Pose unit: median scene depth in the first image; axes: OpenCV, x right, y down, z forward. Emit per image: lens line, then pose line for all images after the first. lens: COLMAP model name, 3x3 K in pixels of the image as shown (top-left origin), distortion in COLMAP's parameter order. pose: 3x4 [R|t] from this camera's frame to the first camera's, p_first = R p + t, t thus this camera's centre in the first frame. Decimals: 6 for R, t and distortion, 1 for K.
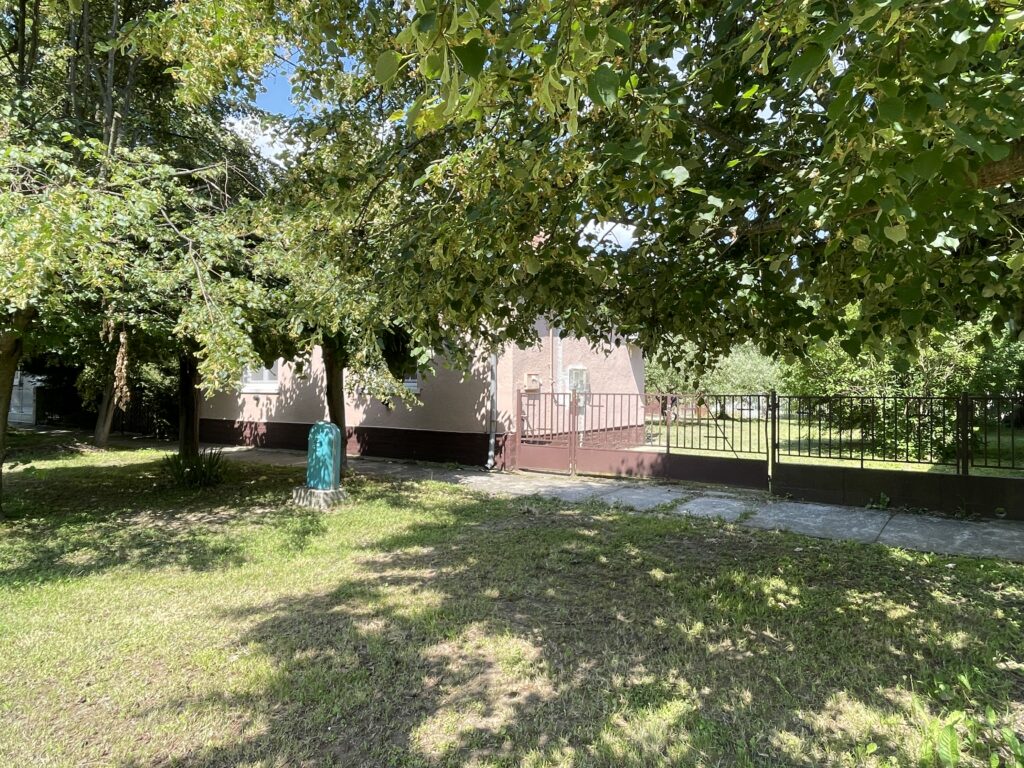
lens RADIAL K [[634.6, 0, 512.0], [0, 634.6, 384.0], [0, 0, 1]] dist [-0.000196, 0.001231]
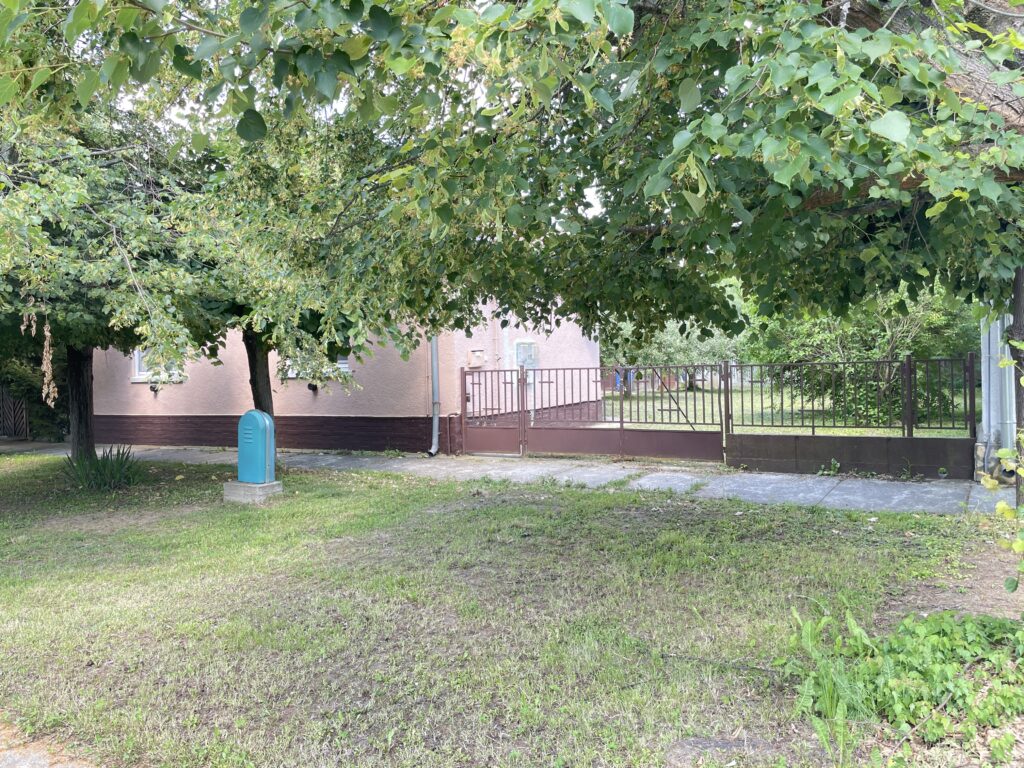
lens RADIAL K [[779.5, 0, 512.0], [0, 779.5, 384.0], [0, 0, 1]] dist [0.055005, -0.000691]
pose [[0.996280, -0.038601, 0.077052, -0.007076], [0.035838, 0.998676, 0.036917, -0.008263], [-0.078375, -0.034018, 0.996343, -0.165990]]
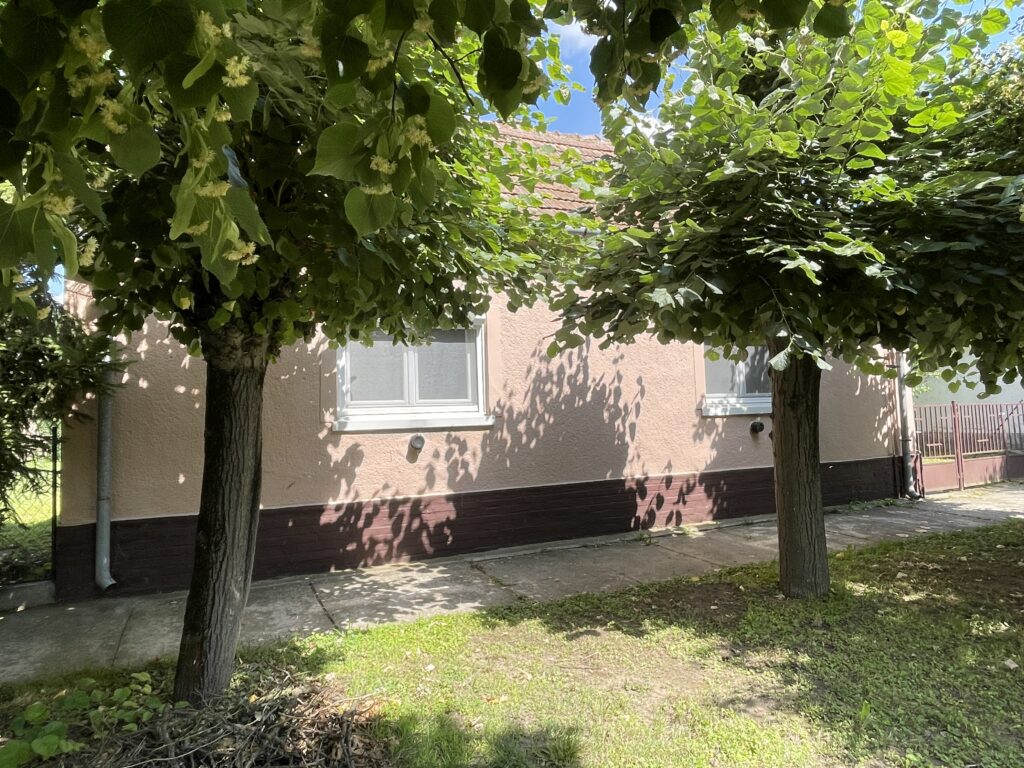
lens RADIAL K [[634.6, 0, 512.0], [0, 634.6, 384.0], [0, 0, 1]] dist [-0.000196, 0.001231]
pose [[0.509281, 0.019920, 0.860370, -1.268568], [0.024932, 0.998971, -0.037887, 0.004884], [-0.860239, 0.040746, 0.508260, 1.274737]]
